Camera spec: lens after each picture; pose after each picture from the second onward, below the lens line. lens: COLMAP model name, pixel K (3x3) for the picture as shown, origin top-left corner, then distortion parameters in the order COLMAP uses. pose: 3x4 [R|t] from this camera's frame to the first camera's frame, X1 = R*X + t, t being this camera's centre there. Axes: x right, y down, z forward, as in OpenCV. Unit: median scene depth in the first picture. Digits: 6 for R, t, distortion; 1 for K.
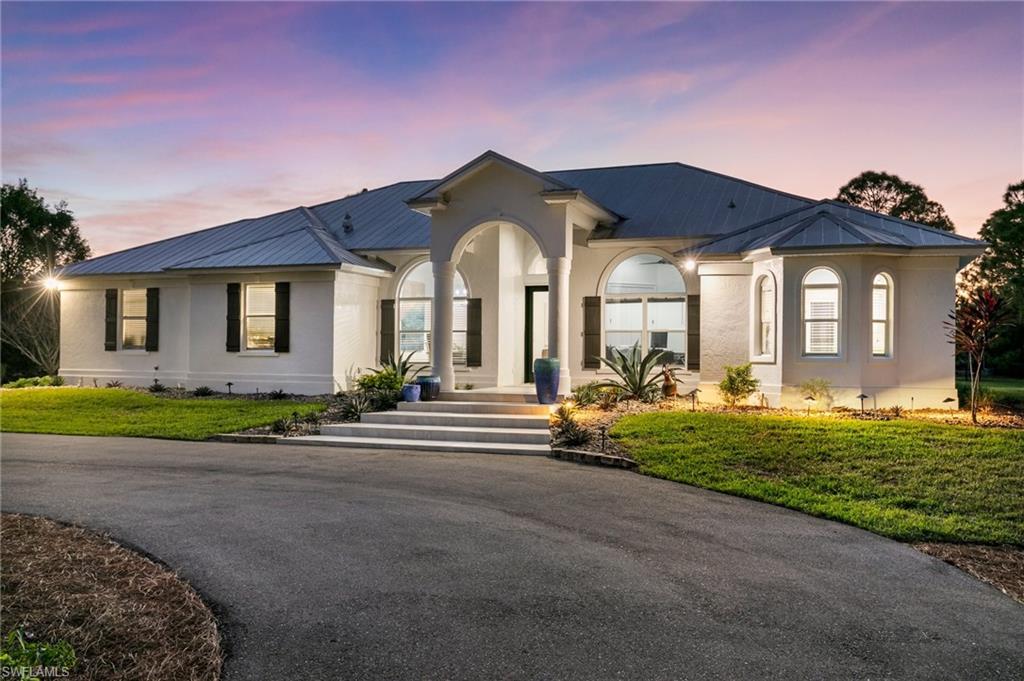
lens RADIAL K [[1017.8, 0, 512.0], [0, 1017.8, 340.5], [0, 0, 1]] dist [-0.131871, -0.004325]
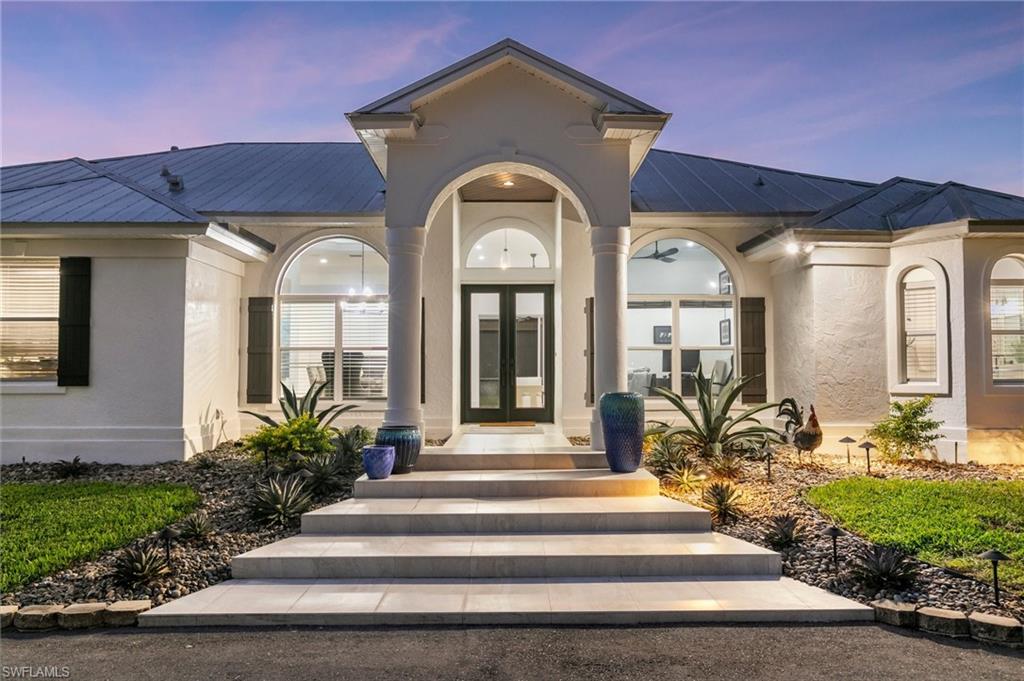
lens RADIAL K [[775.8, 0, 512.0], [0, 775.8, 340.5], [0, 0, 1]] dist [-0.016031, -0.009273]
pose [[0.921281, 0.006044, 0.388851, -0.172992], [0.003513, 0.999709, -0.023861, -0.002120], [-0.388882, 0.023349, 0.920992, 0.529625]]
